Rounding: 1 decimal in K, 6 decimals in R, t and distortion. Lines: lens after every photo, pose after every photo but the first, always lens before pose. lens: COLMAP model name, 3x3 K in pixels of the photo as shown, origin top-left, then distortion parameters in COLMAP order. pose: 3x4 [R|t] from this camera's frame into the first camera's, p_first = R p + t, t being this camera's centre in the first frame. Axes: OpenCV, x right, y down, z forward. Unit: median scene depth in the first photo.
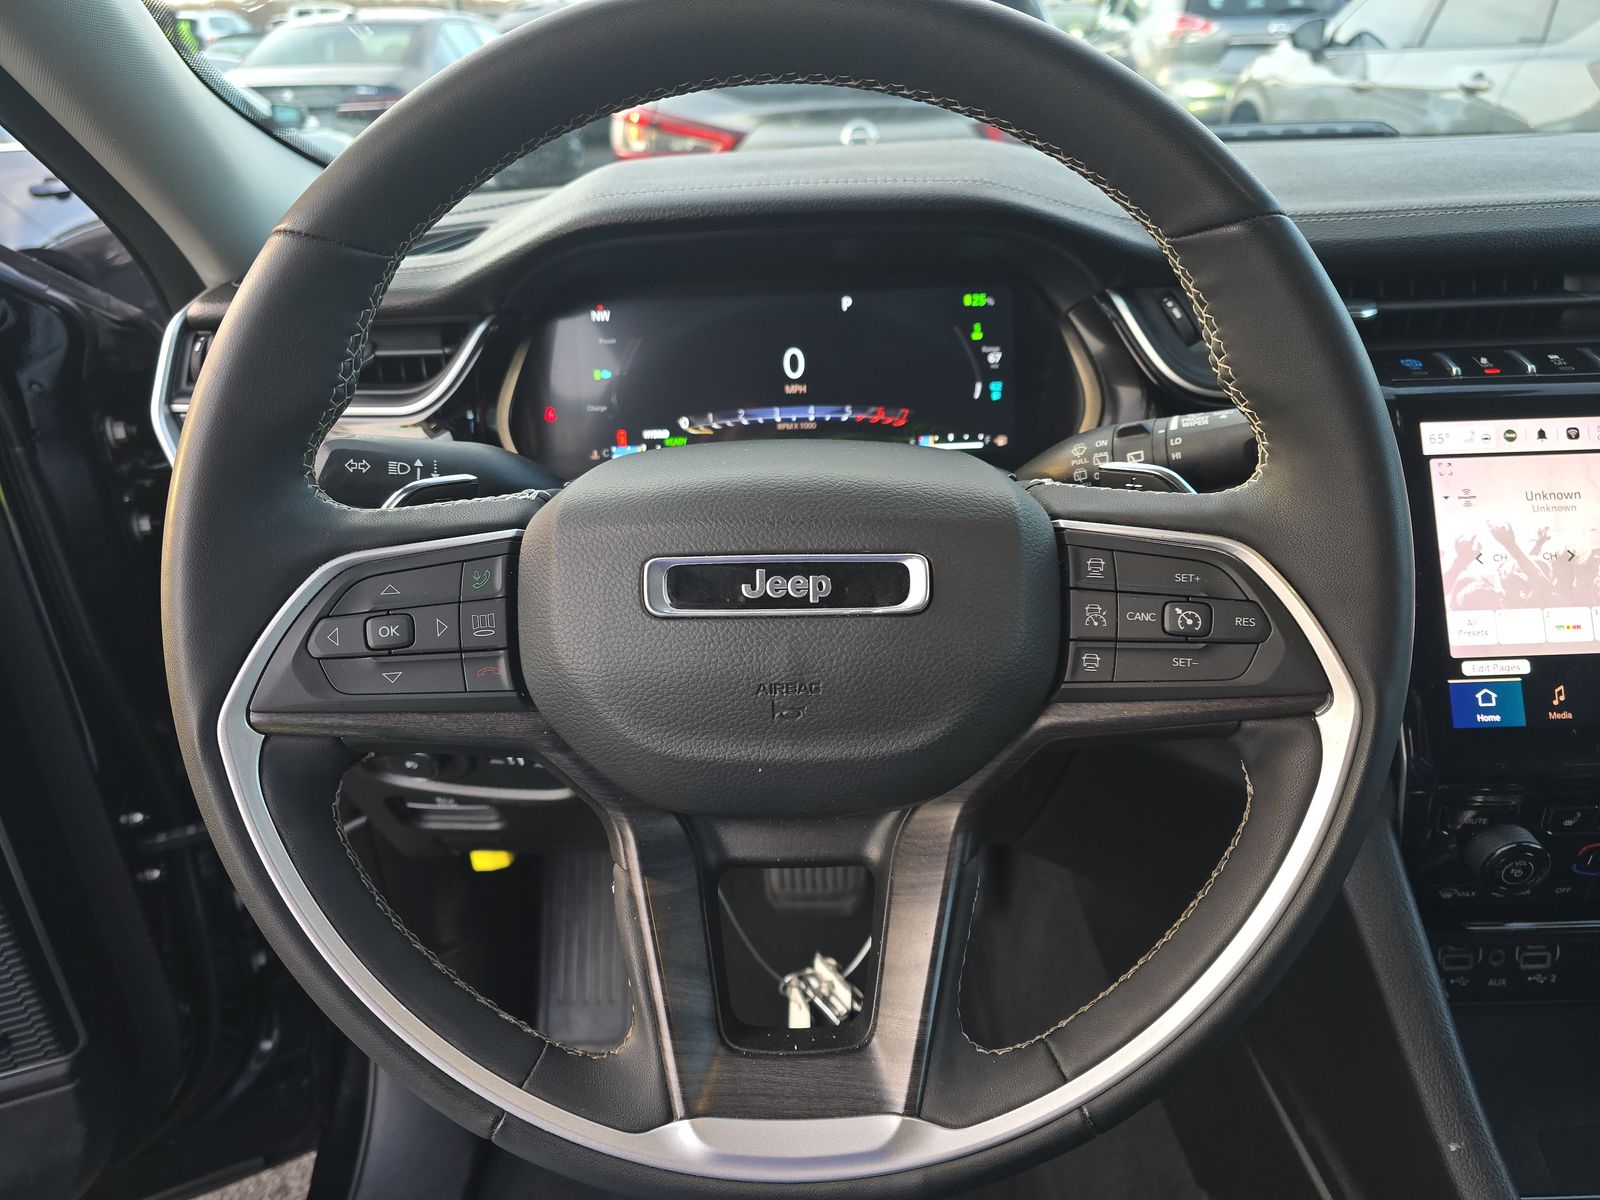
lens RADIAL K [[1133.8, 0, 795.2], [0, 1133.8, 602.8], [0, 0, 1]] dist [0.158066, -0.216041]
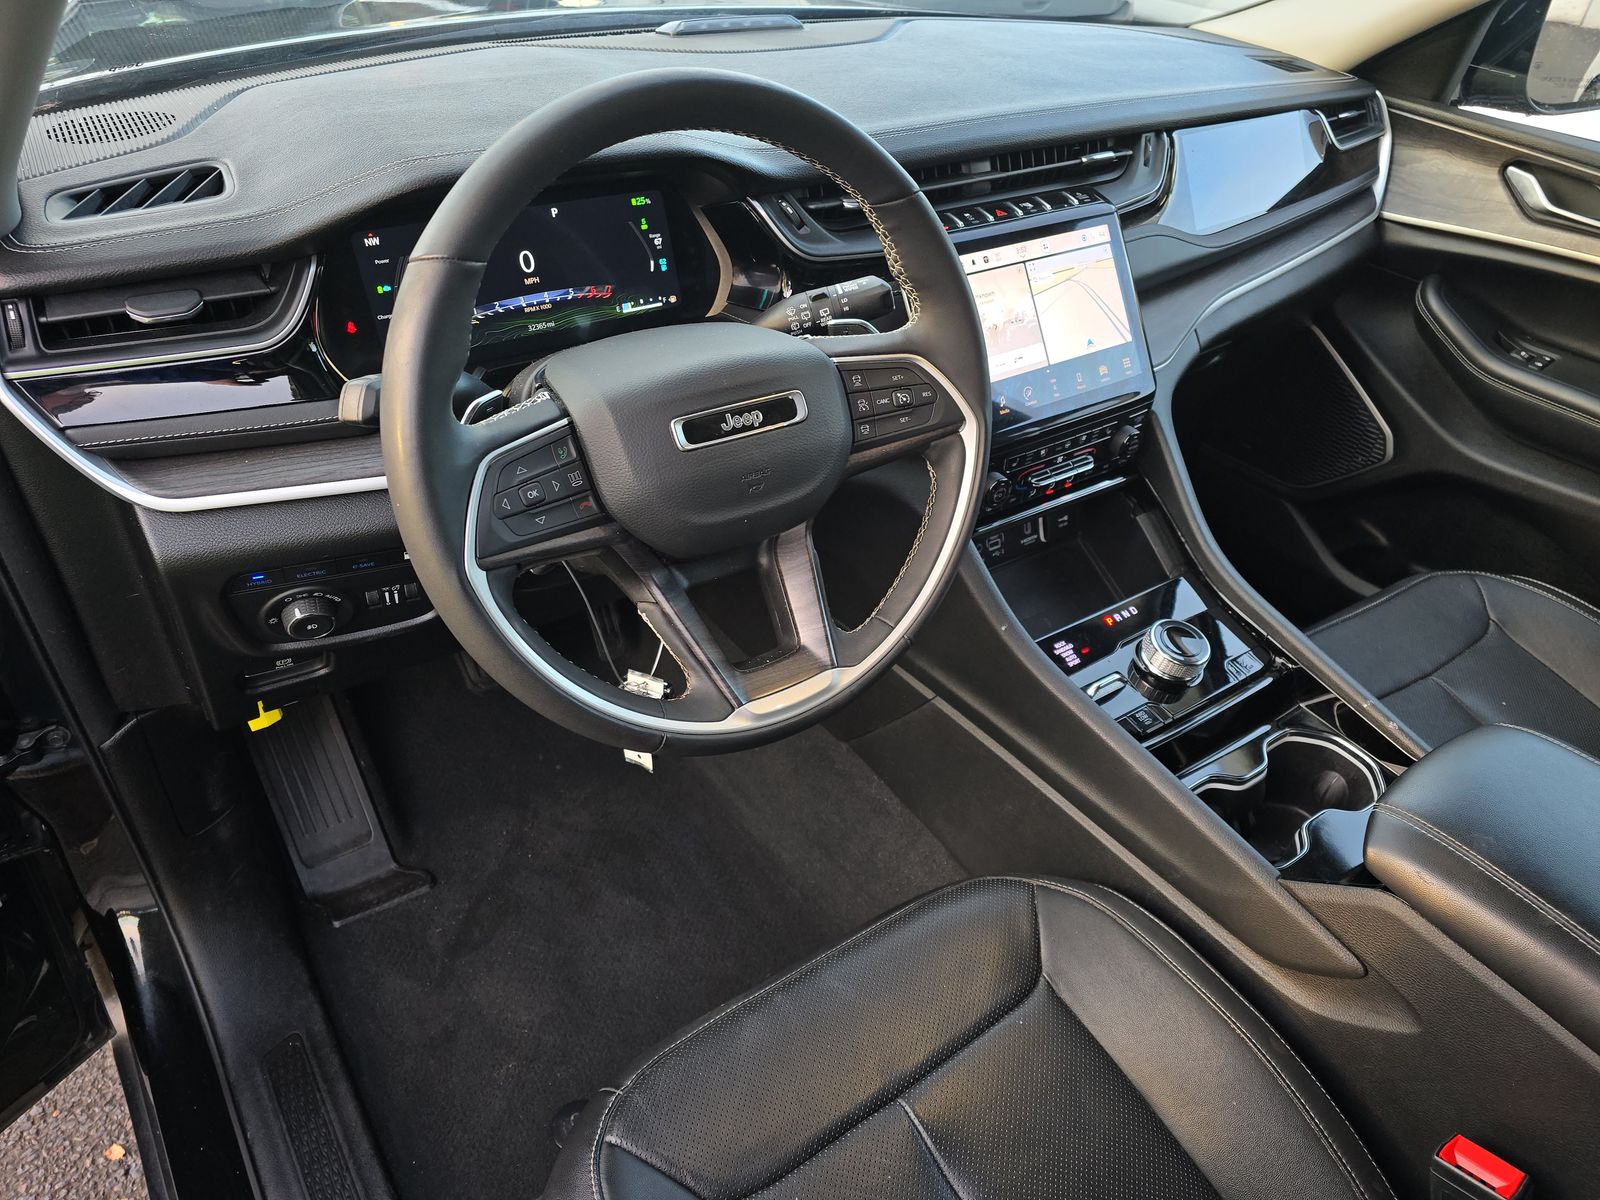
lens RADIAL K [[1133.8, 0, 795.2], [0, 1133.8, 602.8], [0, 0, 1]] dist [0.158066, -0.216041]
pose [[0.825850, -0.274953, 0.492313, -0.524669], [0.181403, 0.956199, 0.229729, -0.079171], [-0.533914, -0.100415, 0.839555, -0.361709]]
